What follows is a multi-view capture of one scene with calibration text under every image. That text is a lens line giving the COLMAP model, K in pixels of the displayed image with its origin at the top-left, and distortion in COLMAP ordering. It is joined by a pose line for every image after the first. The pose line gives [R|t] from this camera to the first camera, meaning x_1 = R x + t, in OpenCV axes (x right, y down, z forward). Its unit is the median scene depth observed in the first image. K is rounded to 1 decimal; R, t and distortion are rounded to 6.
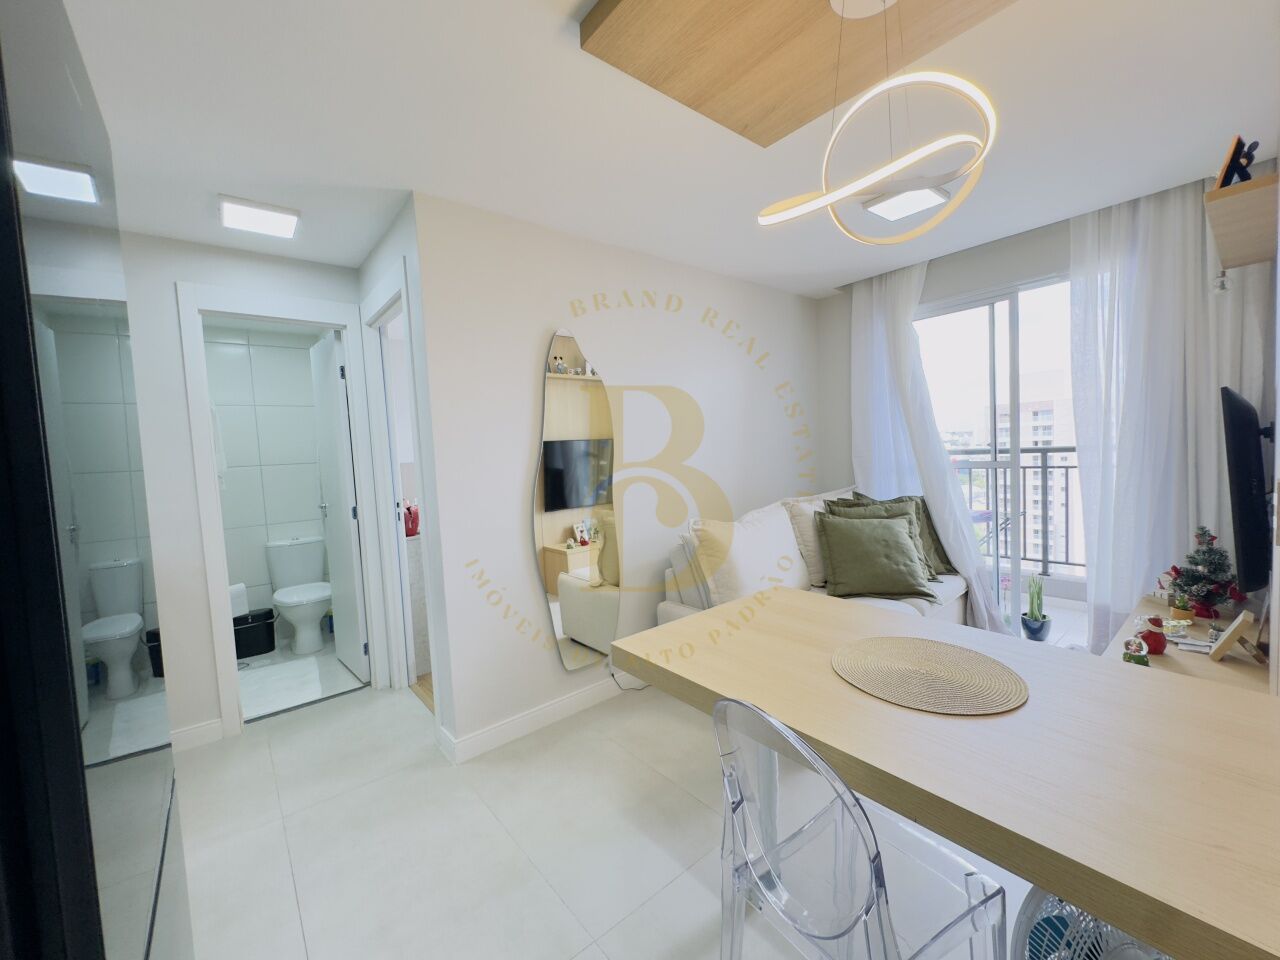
lens RADIAL K [[509.3, 0, 640.0], [0, 509.3, 480.0], [0, 0, 1]] dist [0.000079, 0.000176]
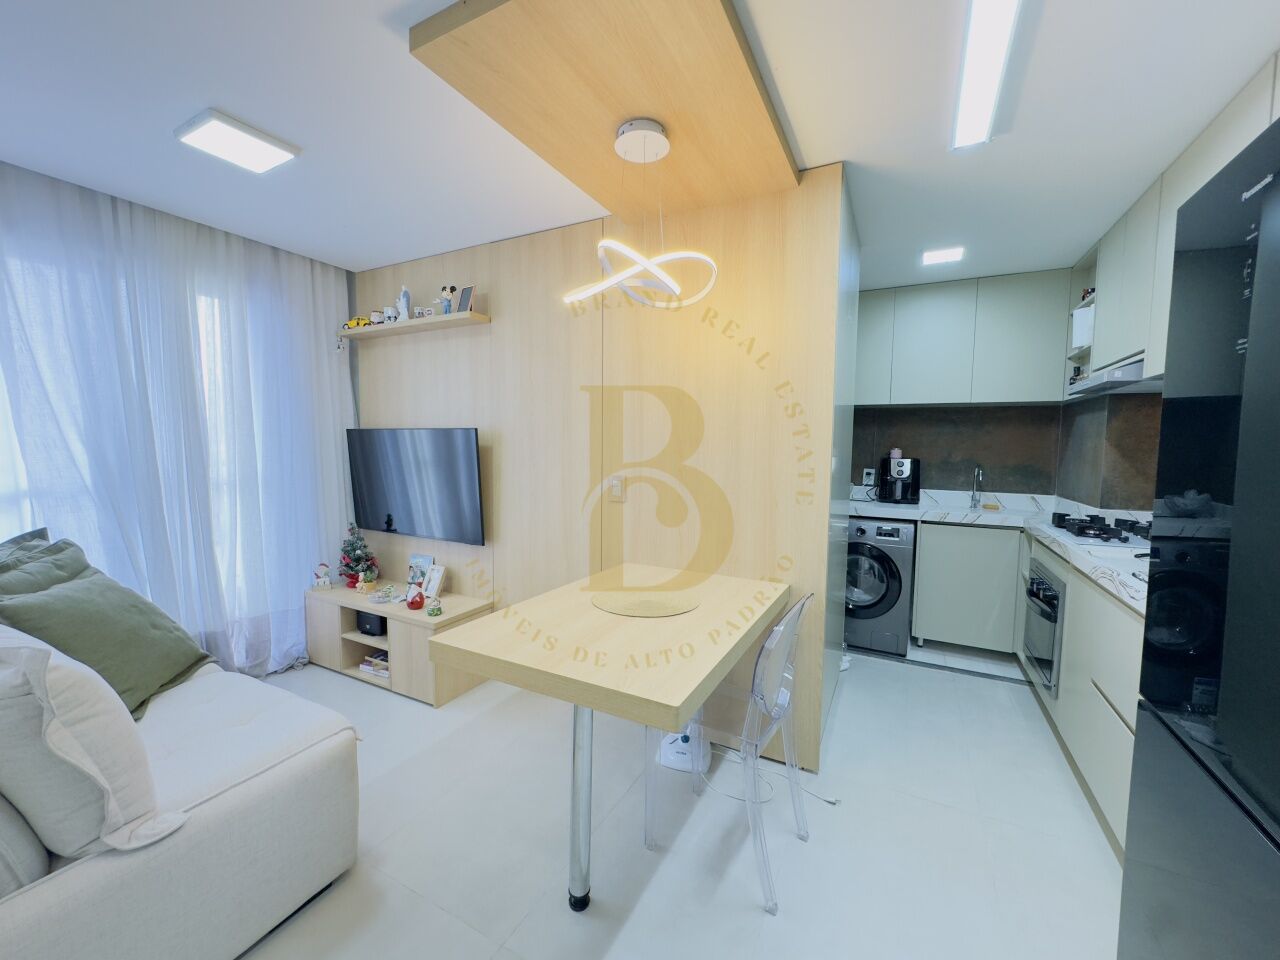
lens RADIAL K [[508.6, 0, 640.0], [0, 508.6, 480.0], [0, 0, 1]] dist [-0.000219, 0.000177]
pose [[-0.387742, -0.027155, 0.921368, -0.339301], [0.063630, 0.996393, 0.056144, -0.033922], [-0.919569, 0.080396, -0.384616, 0.600983]]
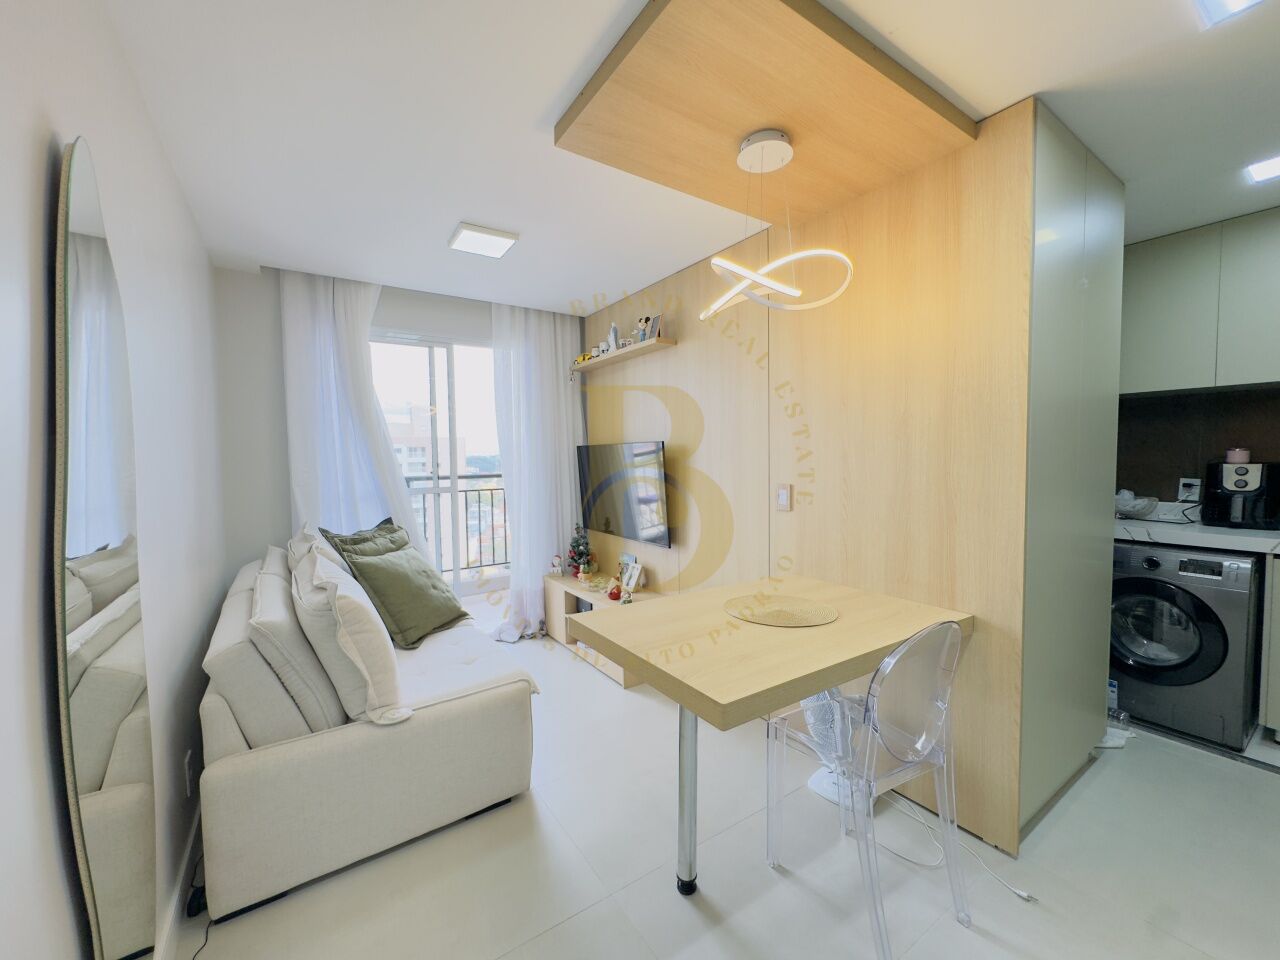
lens RADIAL K [[509.3, 0, 640.0], [0, 509.3, 480.0], [0, 0, 1]] dist [0.000079, 0.000176]
pose [[0.097128, -0.003615, 0.995265, -0.392499], [0.071009, 0.997470, -0.003307, -0.017431], [-0.992736, 0.070994, 0.097139, 0.466612]]
